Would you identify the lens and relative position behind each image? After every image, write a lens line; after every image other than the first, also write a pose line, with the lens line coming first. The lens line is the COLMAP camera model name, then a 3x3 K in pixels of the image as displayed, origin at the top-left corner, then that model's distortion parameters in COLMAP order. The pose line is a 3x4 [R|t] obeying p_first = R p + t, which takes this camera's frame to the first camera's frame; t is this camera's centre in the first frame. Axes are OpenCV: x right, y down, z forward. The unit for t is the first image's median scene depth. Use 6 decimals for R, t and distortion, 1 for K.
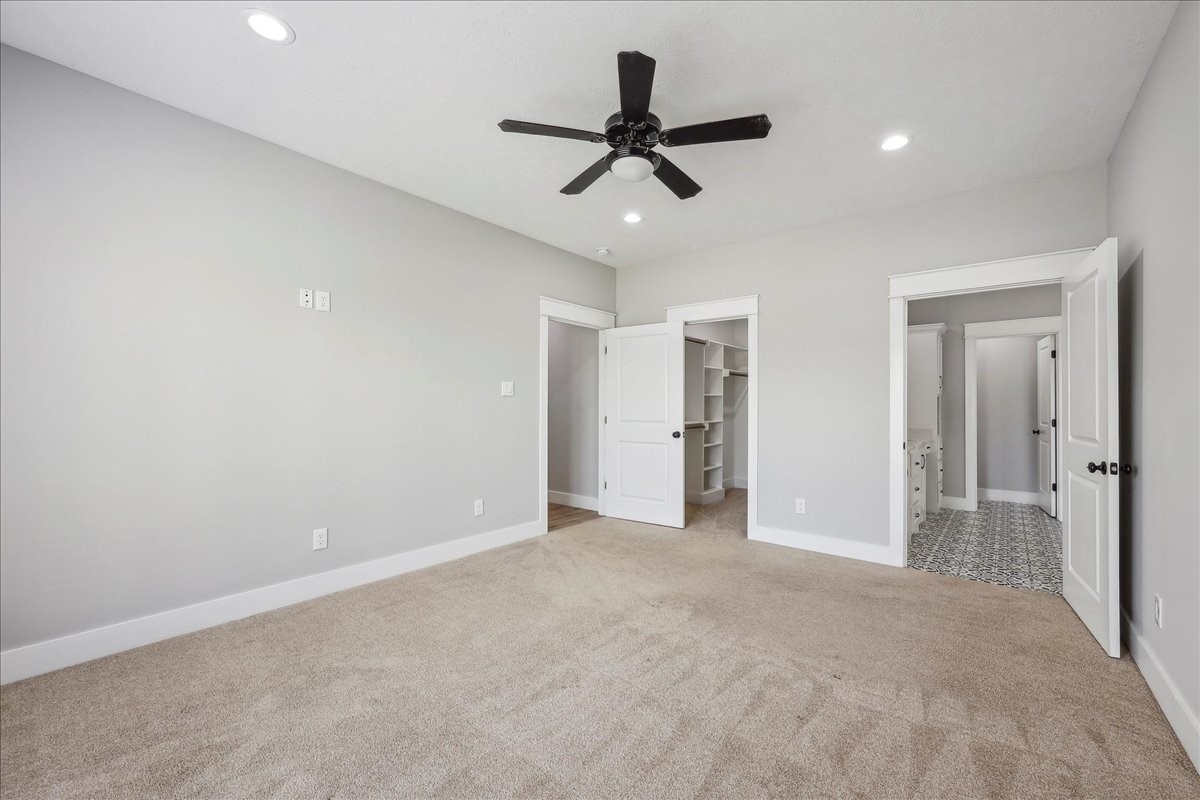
lens RADIAL K [[489.2, 0, 594.2], [0, 489.2, 402.8], [0, 0, 1]] dist [-0.004987, 0.000454]
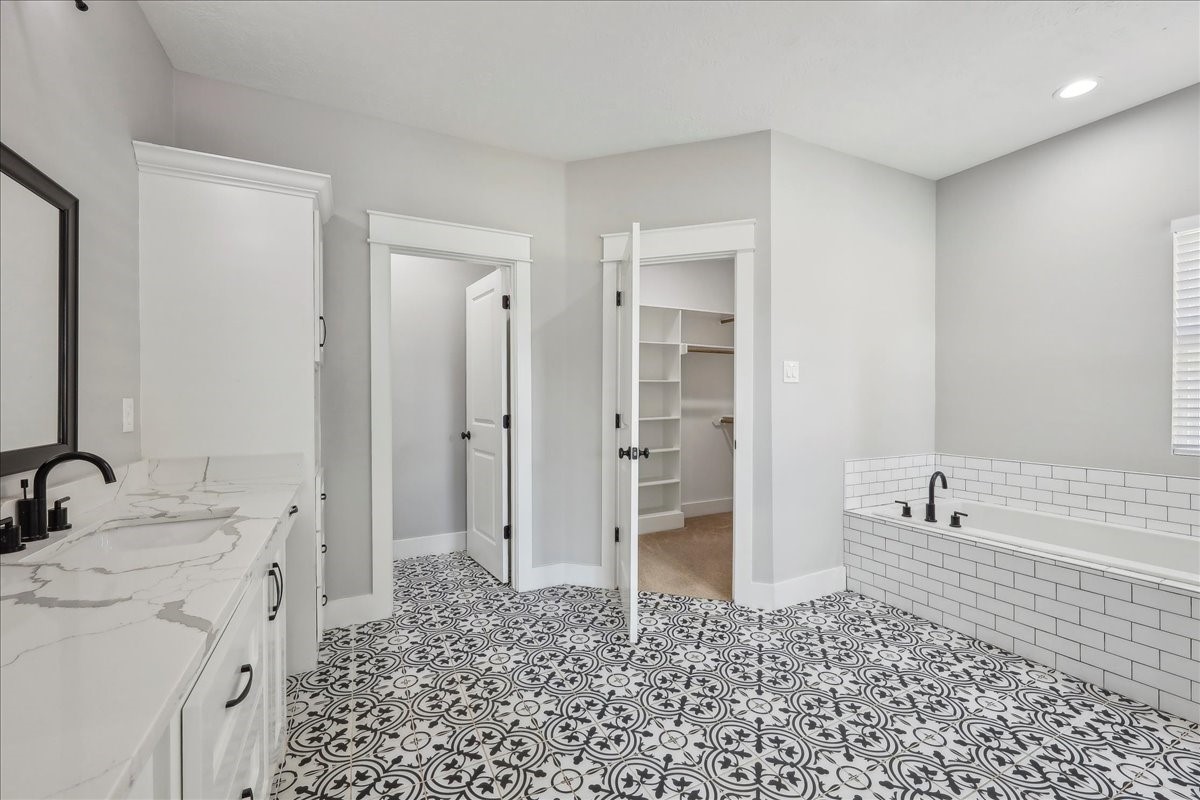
lens RADIAL K [[489.2, 0, 599.2], [0, 489.2, 398.2], [0, 0, 1]] dist [-0.004987, 0.000454]
pose [[0.411451, -0.005305, 0.911416, 0.431496], [0.004009, 0.999984, 0.004011, 0.011264], [-0.911423, 0.002004, 0.411466, 0.618502]]
